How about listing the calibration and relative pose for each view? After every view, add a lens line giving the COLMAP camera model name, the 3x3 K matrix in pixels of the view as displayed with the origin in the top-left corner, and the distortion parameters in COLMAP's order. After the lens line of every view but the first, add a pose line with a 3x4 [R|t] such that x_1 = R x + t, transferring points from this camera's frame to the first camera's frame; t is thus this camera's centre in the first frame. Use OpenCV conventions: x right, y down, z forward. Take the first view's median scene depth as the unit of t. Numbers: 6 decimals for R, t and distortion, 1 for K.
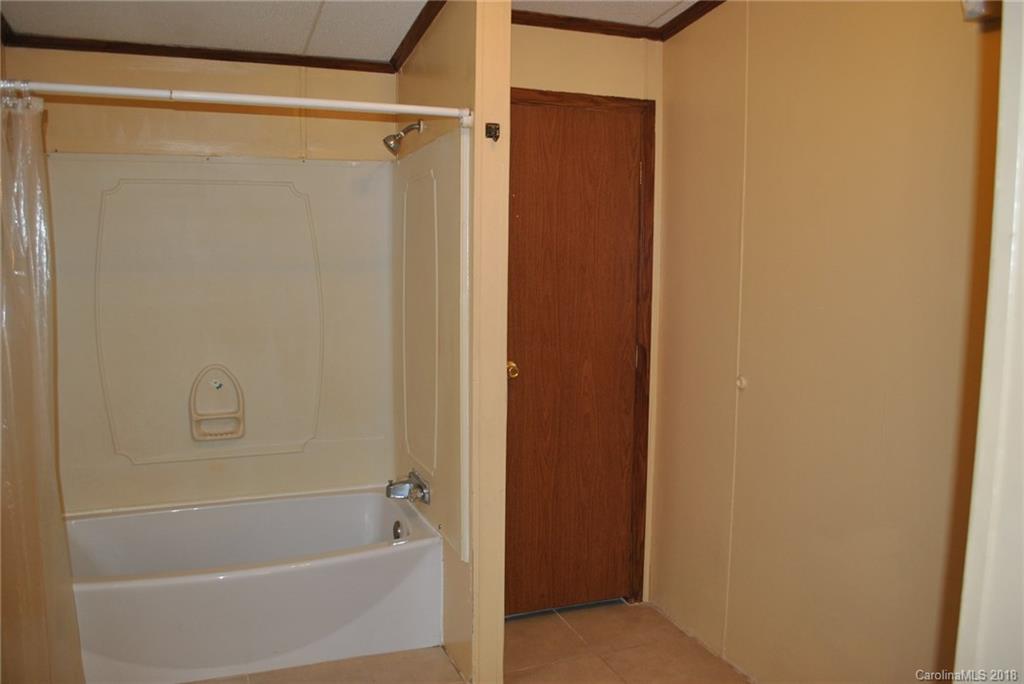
lens RADIAL K [[813.5, 0, 512.0], [0, 813.5, 338.7], [0, 0, 1]] dist [-0.088676, 0.015839]
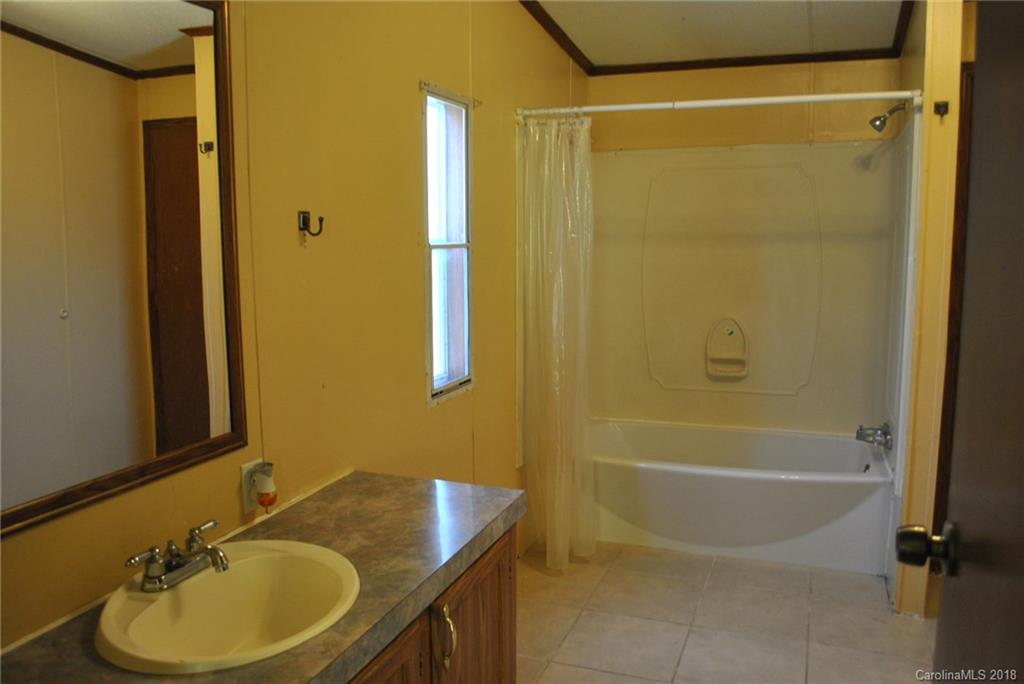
lens RADIAL K [[813.5, 0, 513.1], [0, 813.5, 343.5], [0, 0, 1]] dist [-0.088676, 0.015839]
pose [[0.742929, 0.073942, -0.665274, 0.231239], [-0.055839, 0.997262, 0.048483, 0.036369], [0.667037, 0.001129, 0.745024, -0.157058]]
